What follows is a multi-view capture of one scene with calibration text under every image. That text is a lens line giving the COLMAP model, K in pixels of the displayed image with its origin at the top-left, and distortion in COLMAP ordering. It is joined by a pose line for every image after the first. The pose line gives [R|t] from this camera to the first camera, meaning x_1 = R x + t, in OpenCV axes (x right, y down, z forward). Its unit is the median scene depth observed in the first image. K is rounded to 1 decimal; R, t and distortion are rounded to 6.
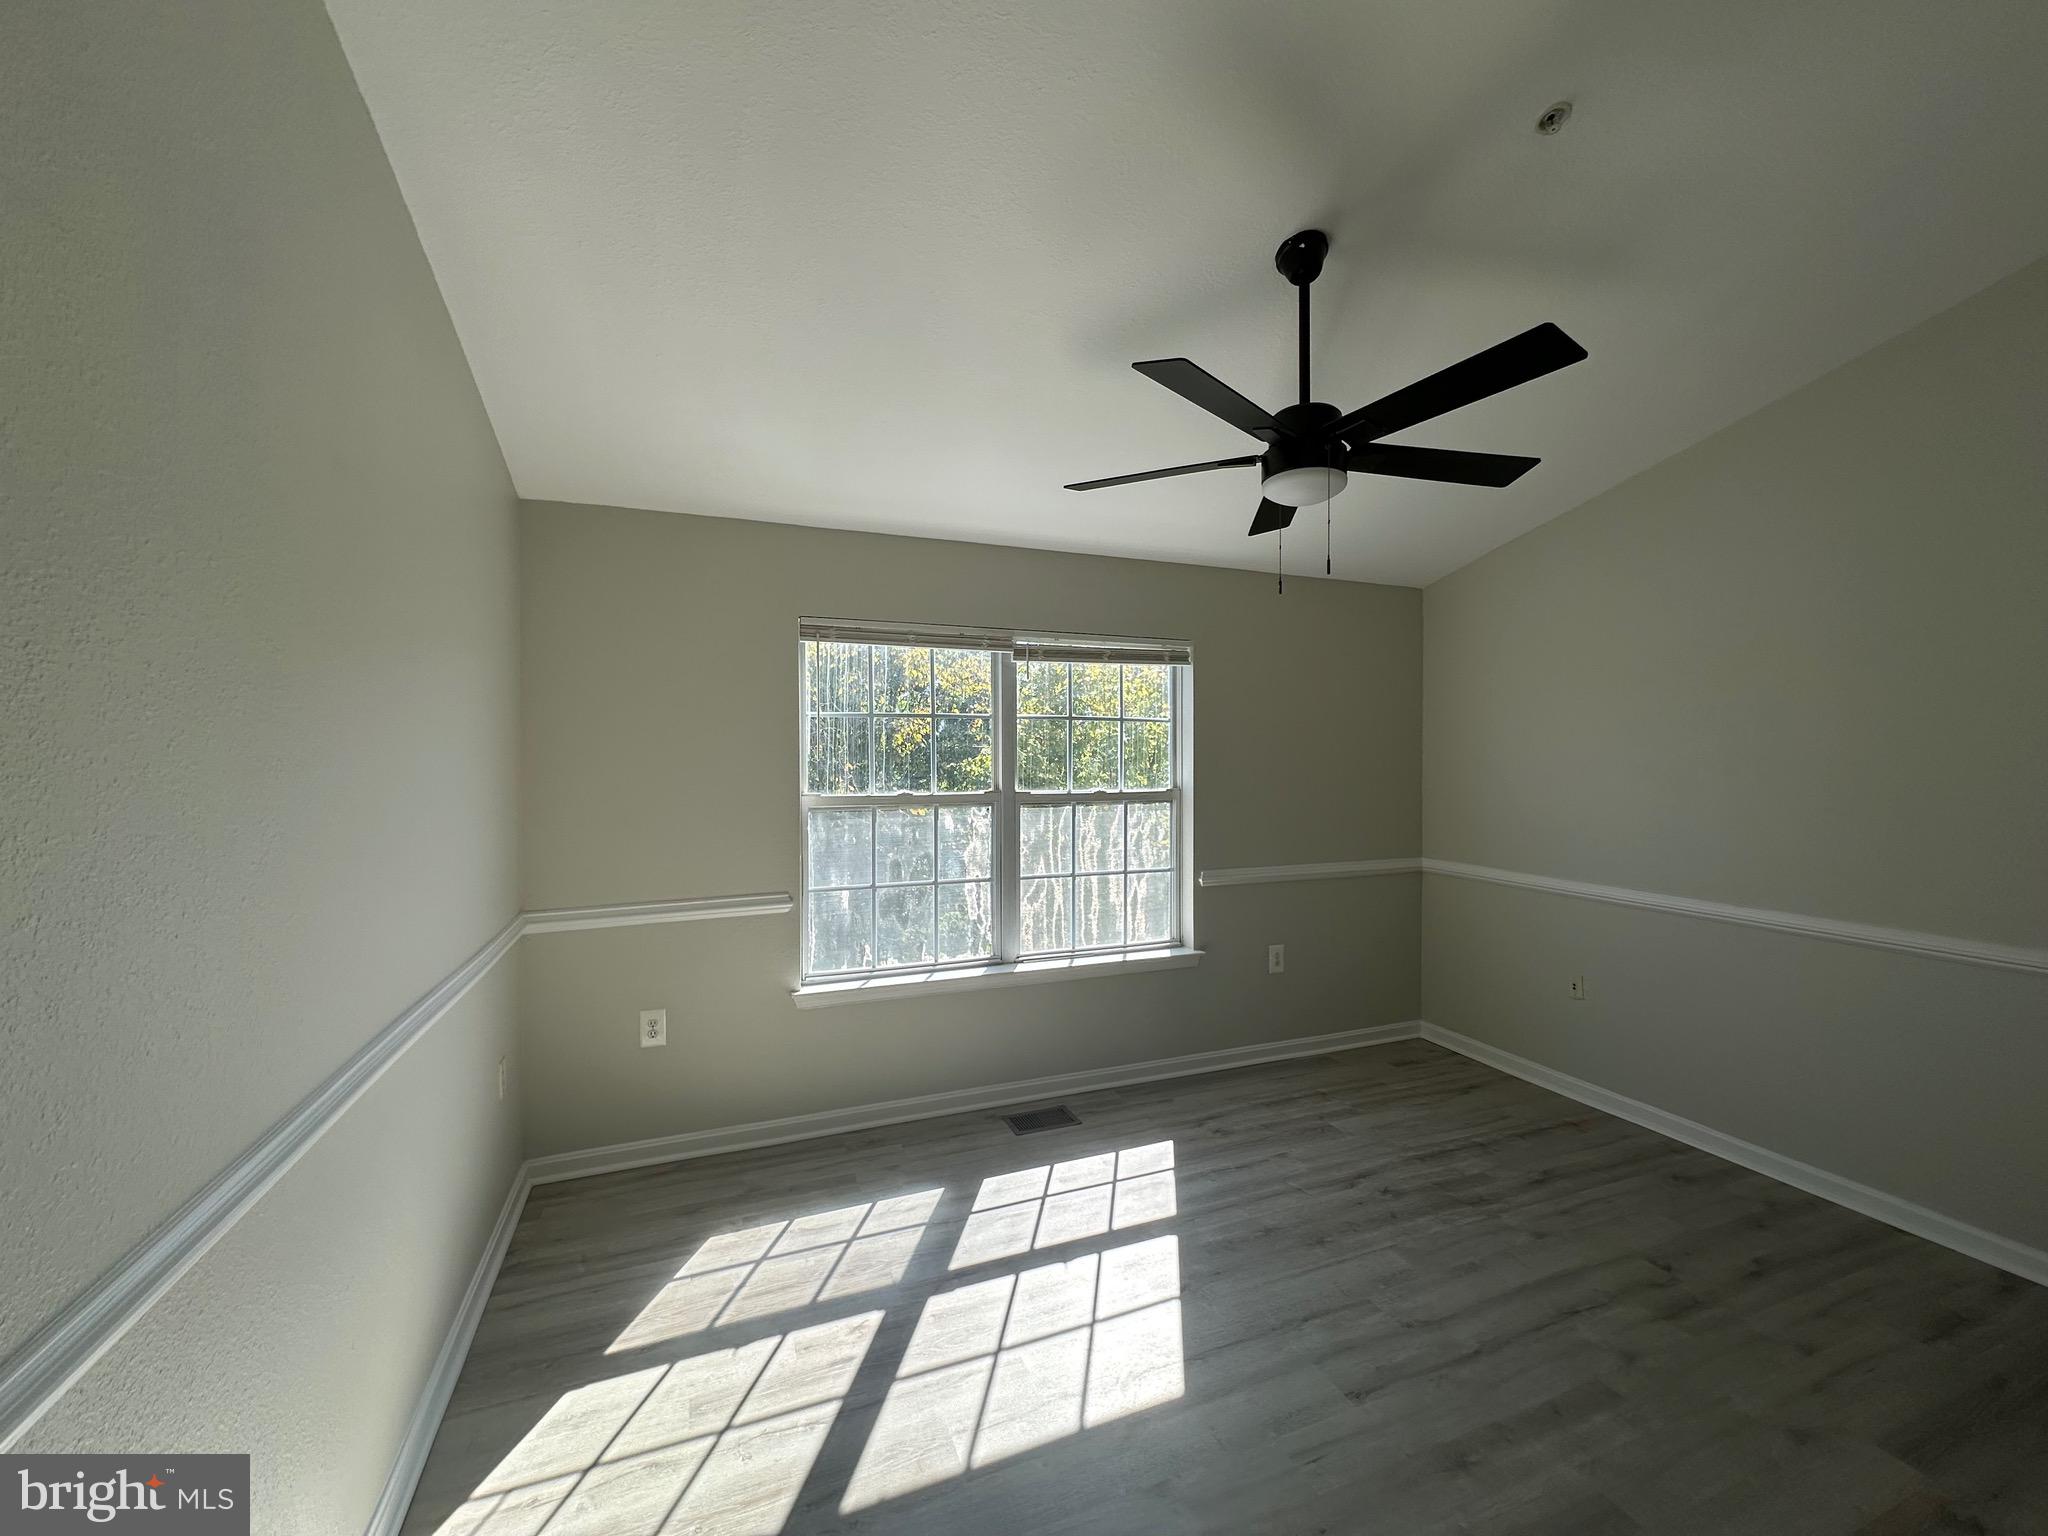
lens RADIAL K [[816.7, 0, 1017.8], [0, 816.7, 768.5], [0, 0, 1]] dist [-0.004001, 0.000936]
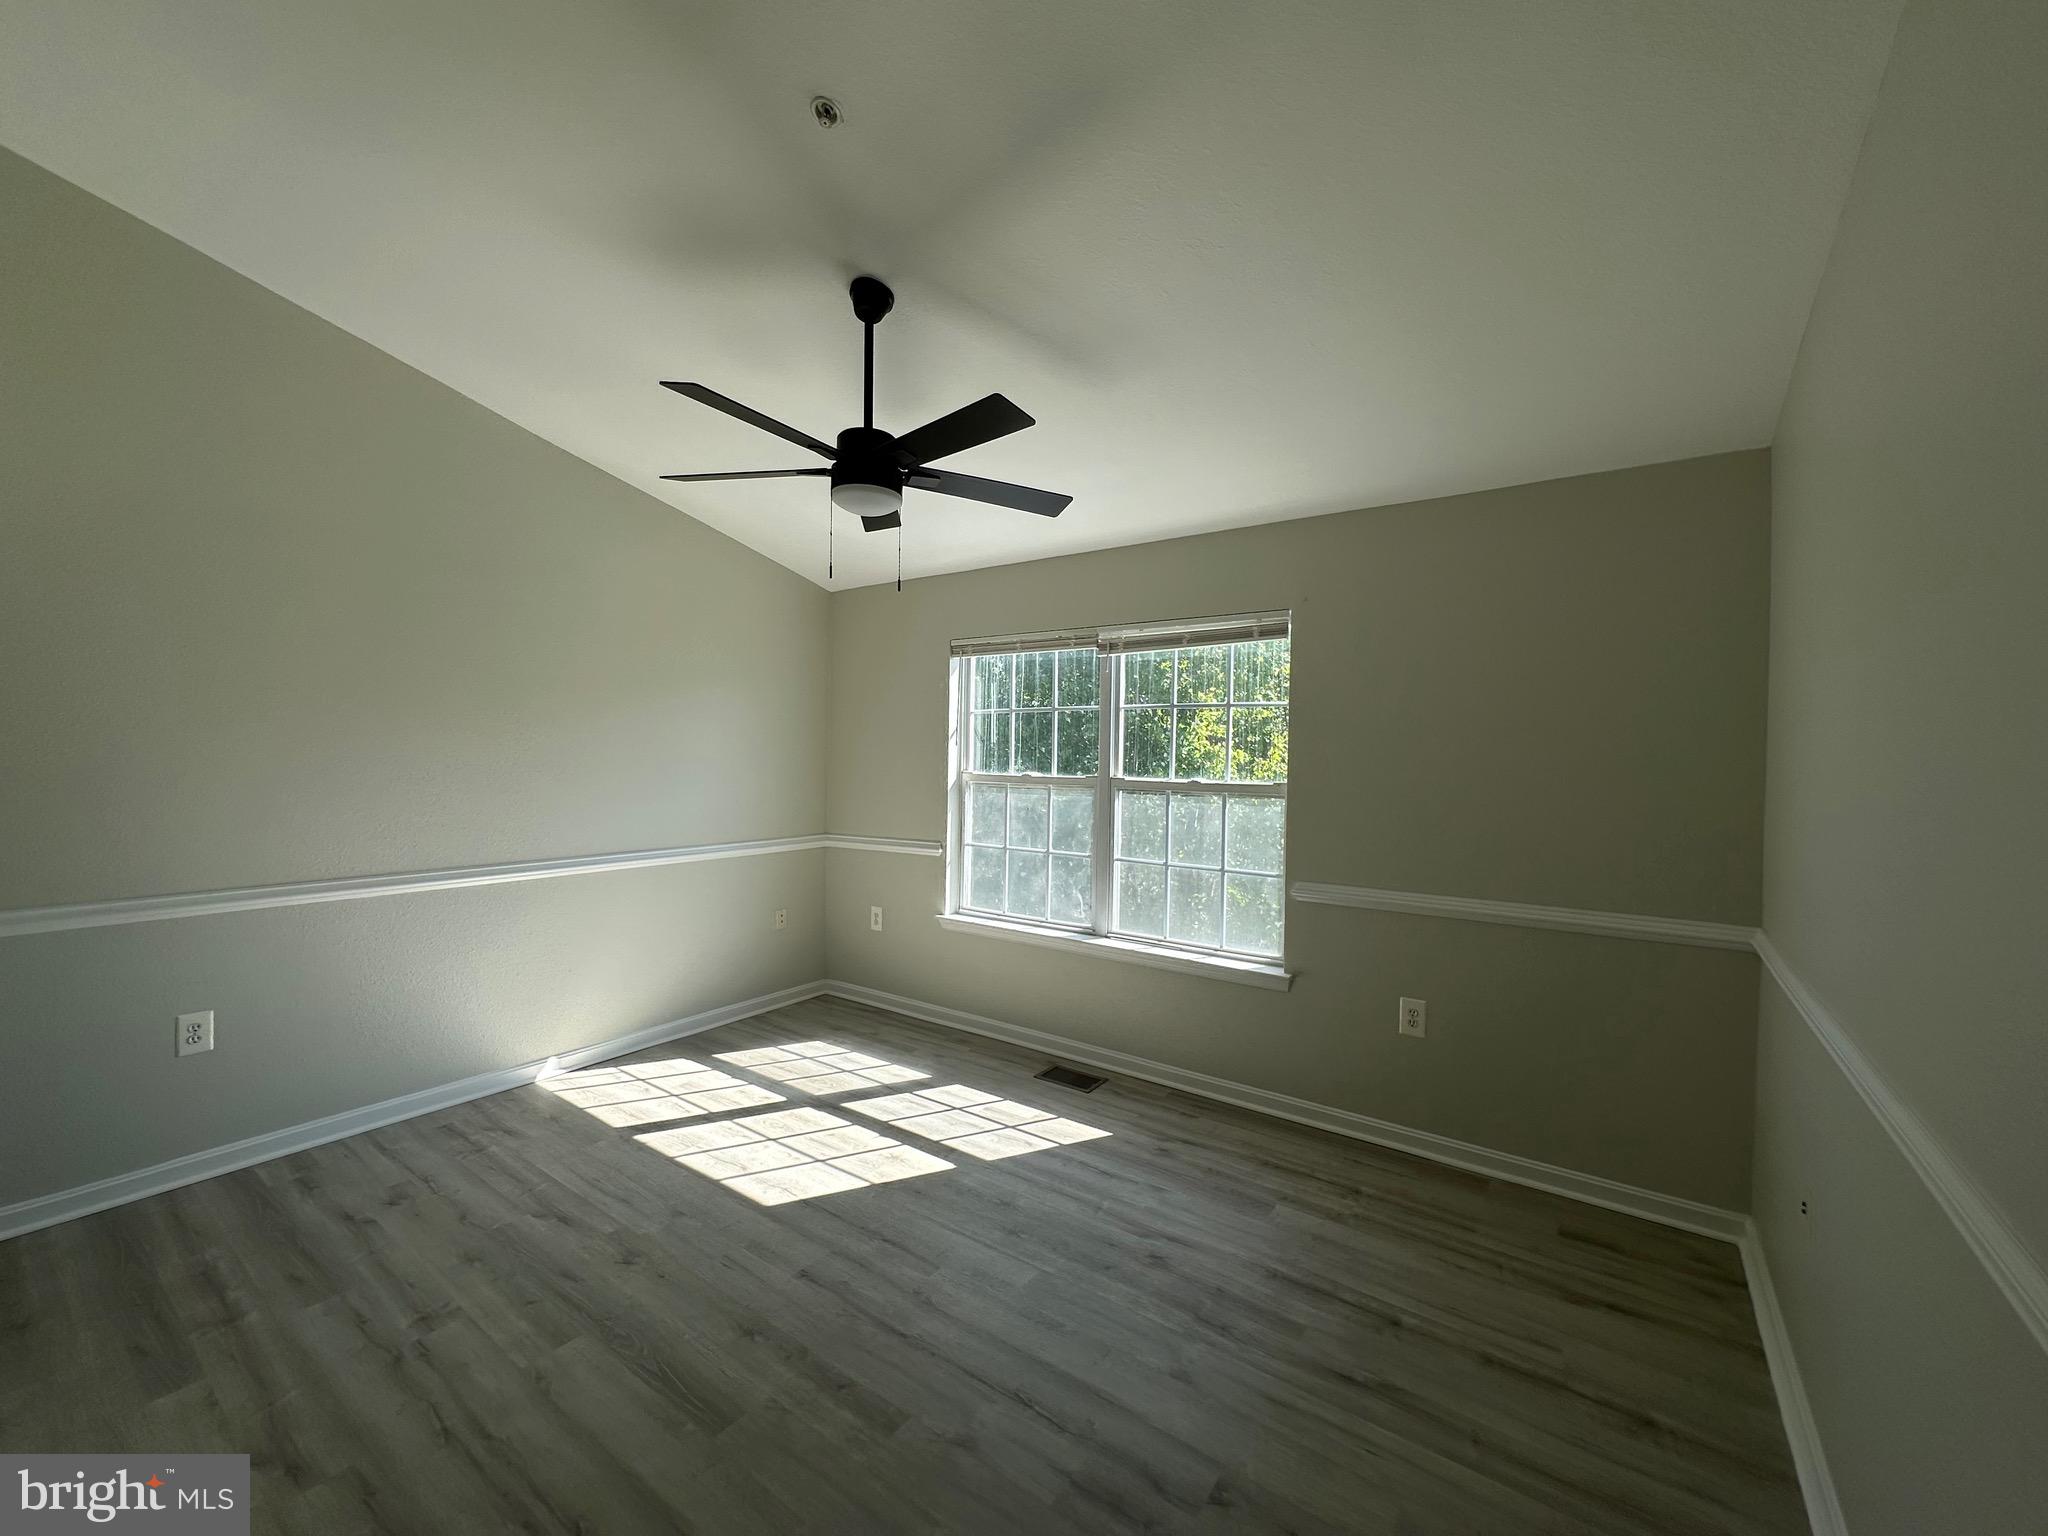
lens RADIAL K [[816.7, 0, 1027.3], [0, 816.7, 768.5], [0, 0, 1]] dist [-0.004001, 0.000936]
pose [[0.540529, 0.023289, -0.841003, 1.042453], [-0.026213, 0.999598, 0.010833, 0.010303], [0.840917, 0.016190, 0.540922, 0.414161]]
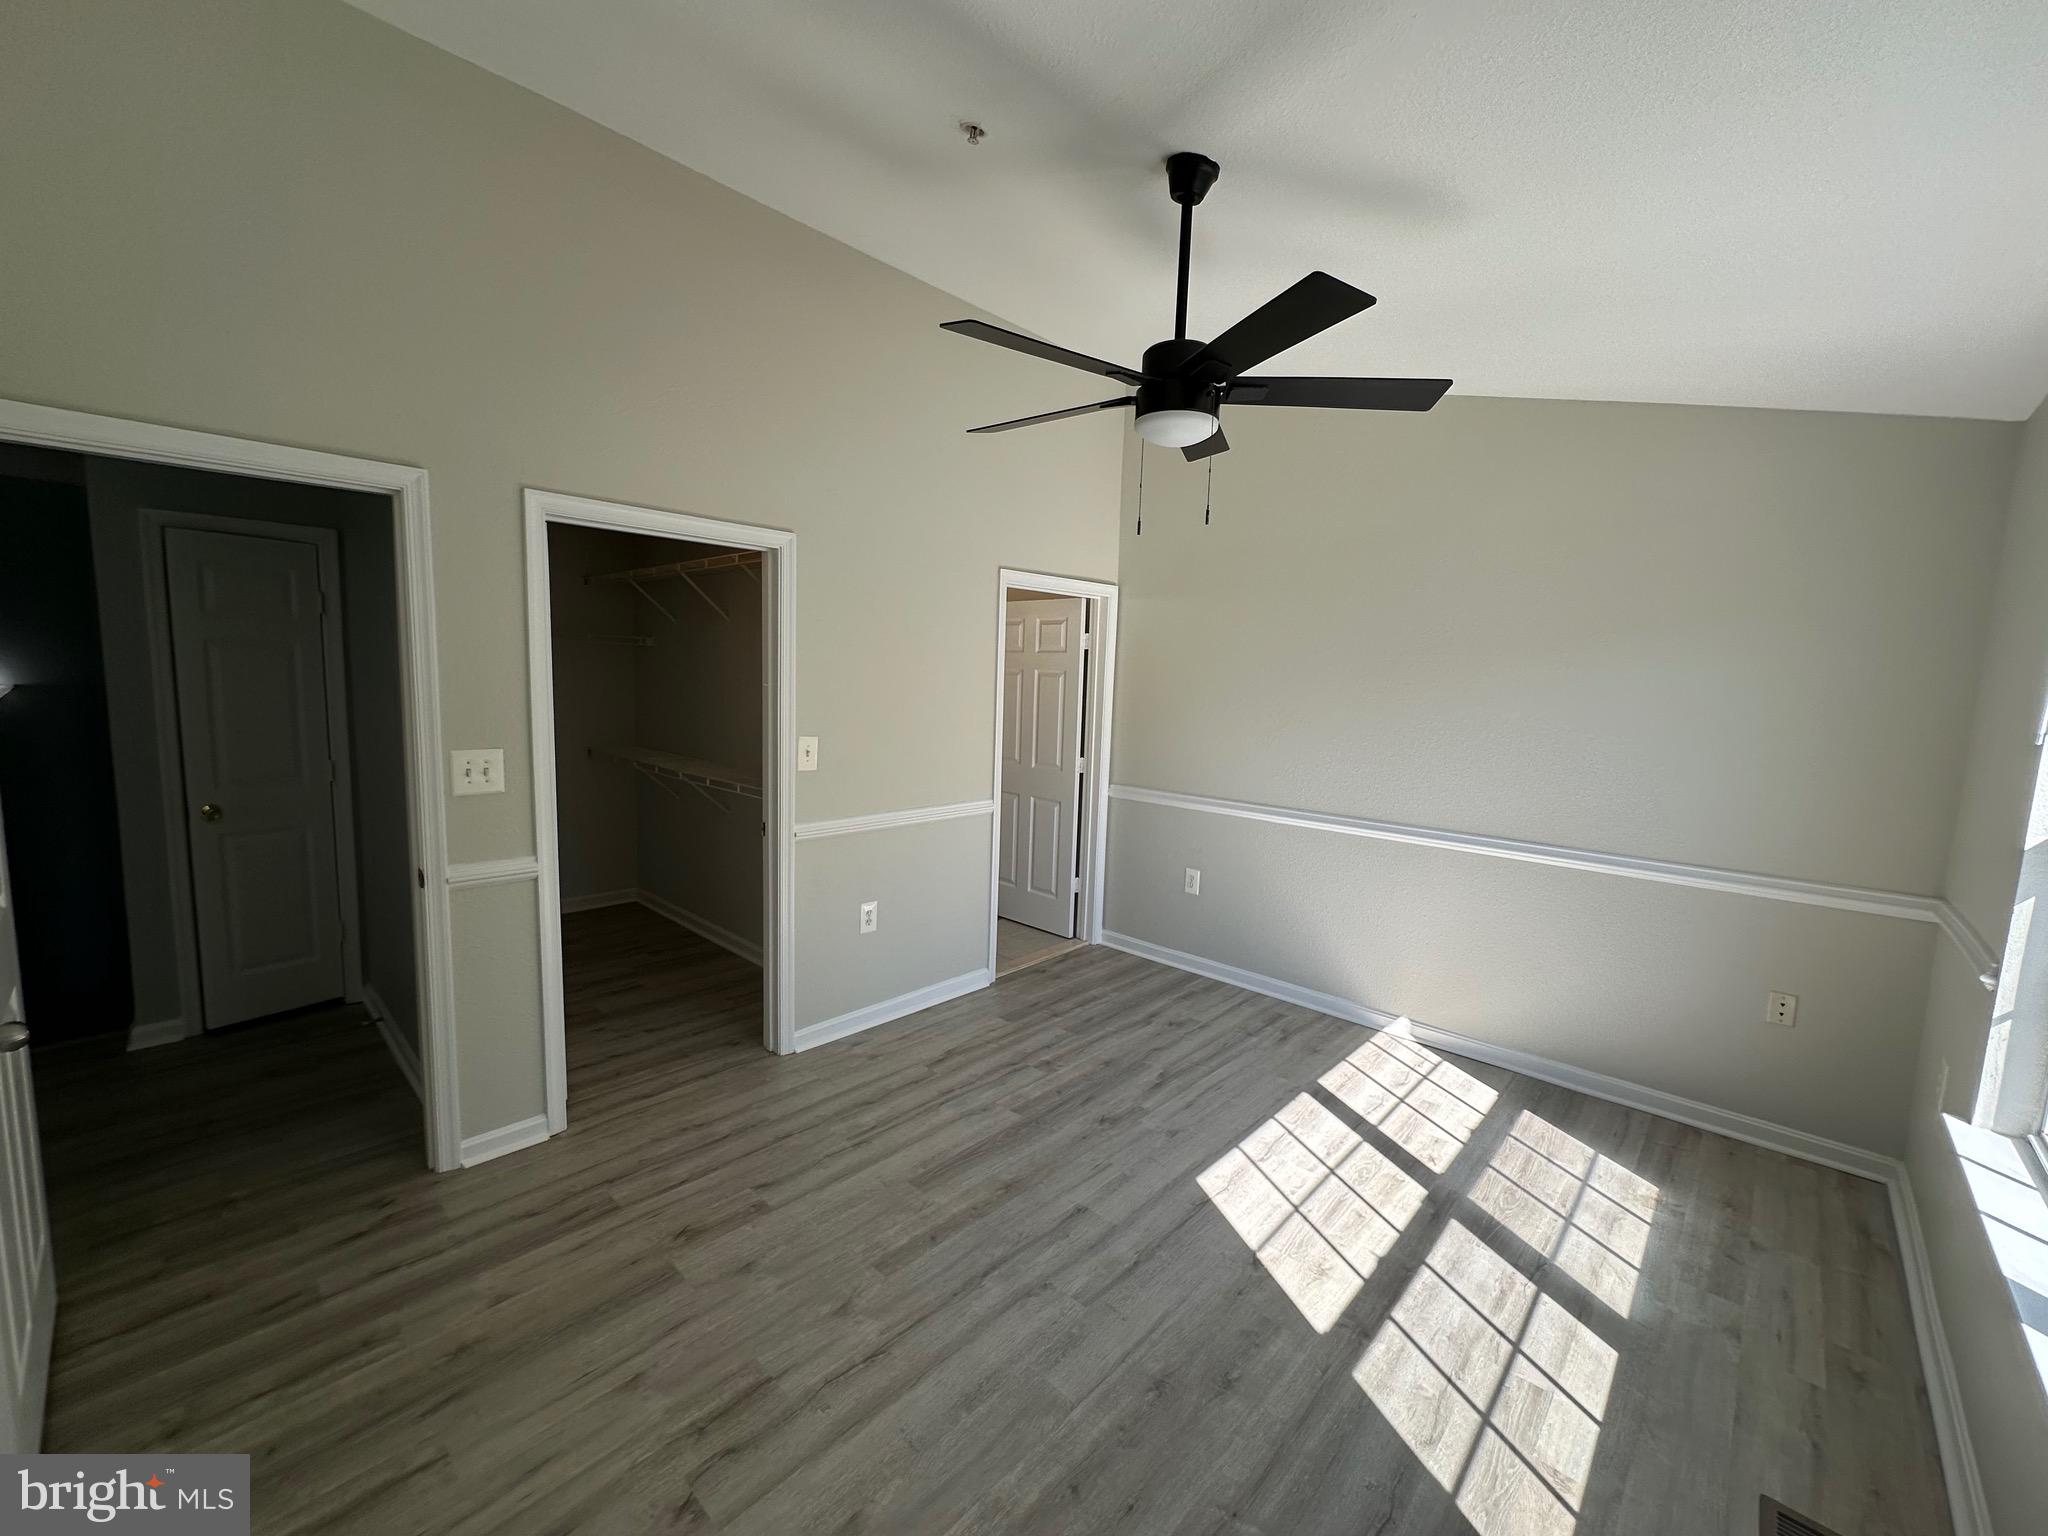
lens RADIAL K [[816.7, 0, 1020.5], [0, 816.7, 772.0], [0, 0, 1]] dist [-0.004001, 0.000936]
pose [[-0.905867, 0.021570, -0.423012, 0.676909], [-0.036528, 0.991003, 0.128756, -0.038666], [0.421984, 0.132088, -0.896930, 1.331452]]
